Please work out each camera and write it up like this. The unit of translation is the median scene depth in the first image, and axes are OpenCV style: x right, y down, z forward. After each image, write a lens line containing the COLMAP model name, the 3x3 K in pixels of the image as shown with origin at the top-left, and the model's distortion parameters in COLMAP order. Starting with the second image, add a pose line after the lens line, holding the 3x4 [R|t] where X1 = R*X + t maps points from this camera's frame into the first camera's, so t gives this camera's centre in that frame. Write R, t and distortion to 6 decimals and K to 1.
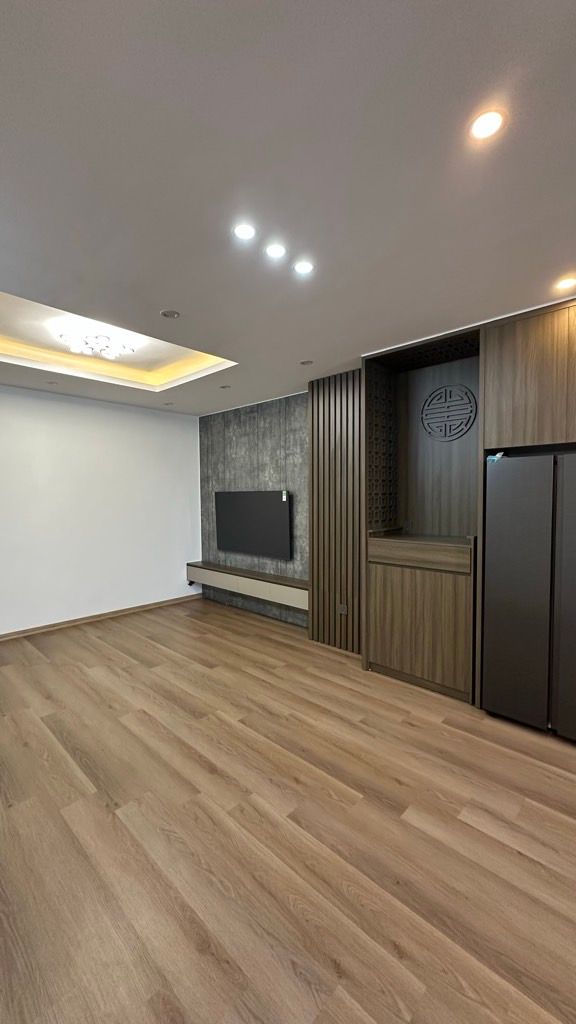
lens RADIAL K [[407.9, 0, 285.6], [0, 407.9, 510.5], [0, 0, 1]] dist [-0.003893, 0.000904]
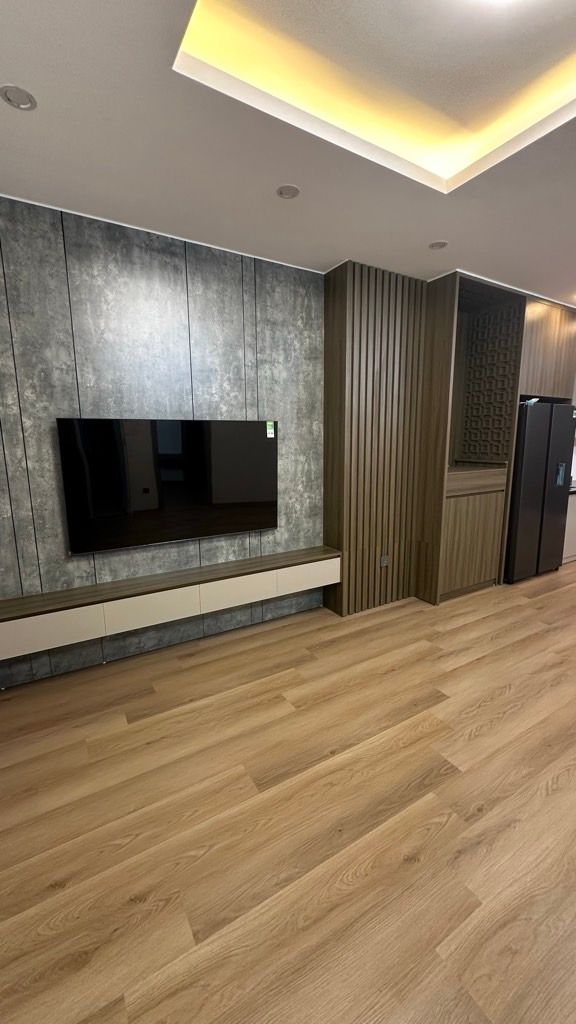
lens RADIAL K [[407.9, 0, 288.4], [0, 407.9, 510.5], [0, 0, 1]] dist [-0.003893, 0.000904]
pose [[0.262775, -0.164882, 0.950665, -0.971909], [0.042832, 0.986313, 0.159225, -0.018730], [-0.963906, -0.001122, 0.266241, 1.284544]]
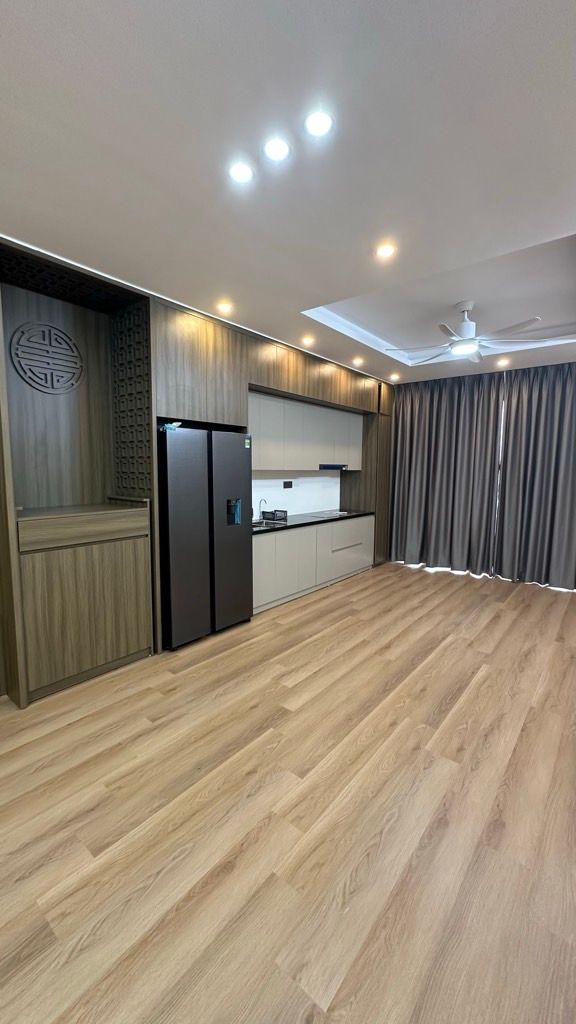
lens RADIAL K [[407.9, 0, 288.0], [0, 407.9, 511.9], [0, 0, 1]] dist [-0.003893, 0.000904]
pose [[-0.083682, -0.103843, 0.991067, -0.589772], [0.029486, 0.993862, 0.106626, -0.003845], [-0.996056, 0.038146, -0.080106, 0.701803]]
